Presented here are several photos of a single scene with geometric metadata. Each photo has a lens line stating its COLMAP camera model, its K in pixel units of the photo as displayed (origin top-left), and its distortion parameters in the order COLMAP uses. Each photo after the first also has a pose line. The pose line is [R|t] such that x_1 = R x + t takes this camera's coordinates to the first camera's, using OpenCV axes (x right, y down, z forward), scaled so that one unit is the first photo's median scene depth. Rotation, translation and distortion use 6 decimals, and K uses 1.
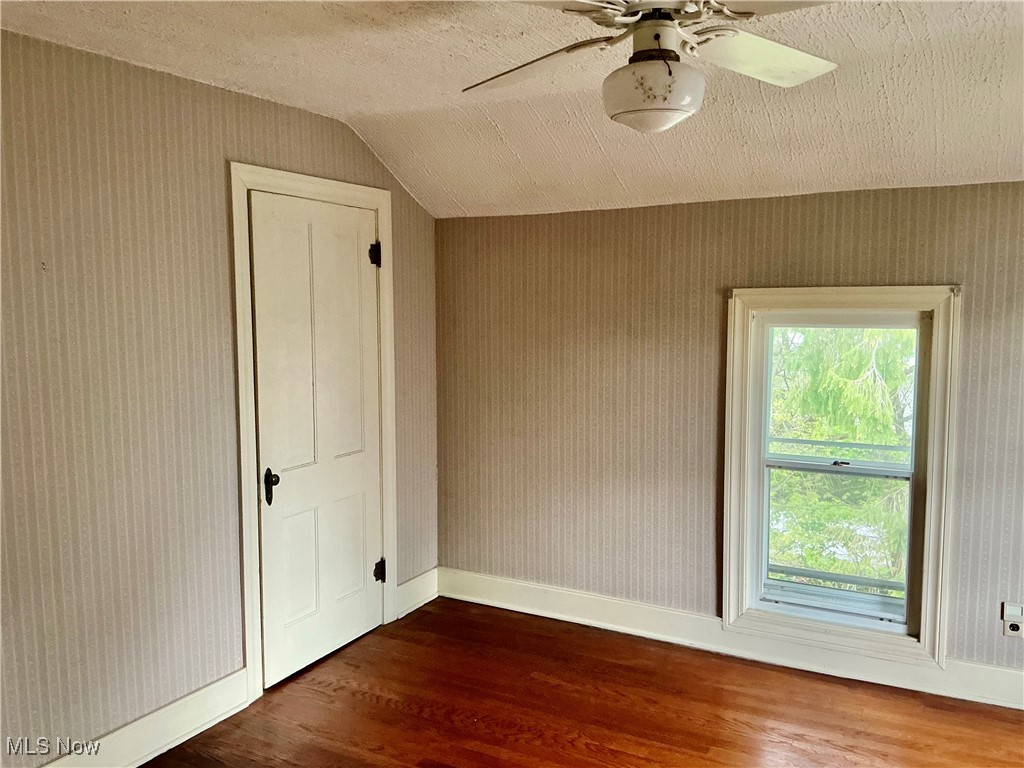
lens RADIAL K [[843.9, 0, 512.0], [0, 843.9, 384.0], [0, 0, 1]] dist [0.000780, -0.004813]
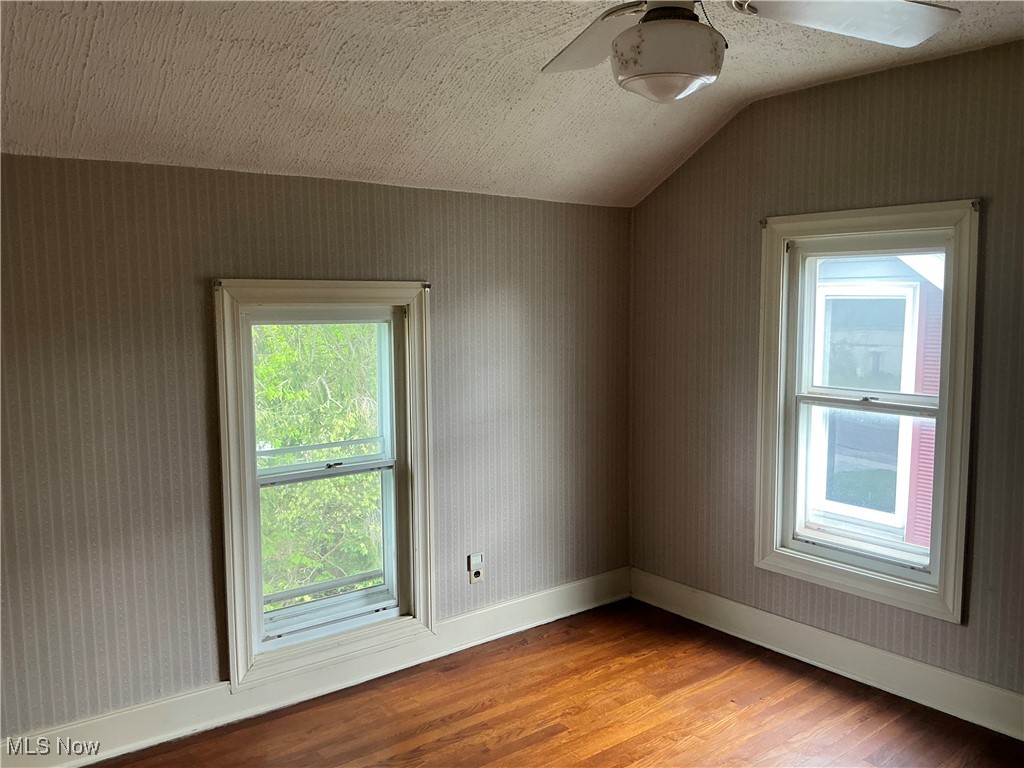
lens RADIAL K [[824.3, 0, 511.6], [0, 824.3, 366.9], [0, 0, 1]] dist [0.008160, -0.087398]
pose [[0.375254, -0.066582, 0.924528, -0.396286], [0.086338, 0.995591, 0.036657, -0.033936], [-0.922892, 0.066066, 0.379348, 0.462382]]
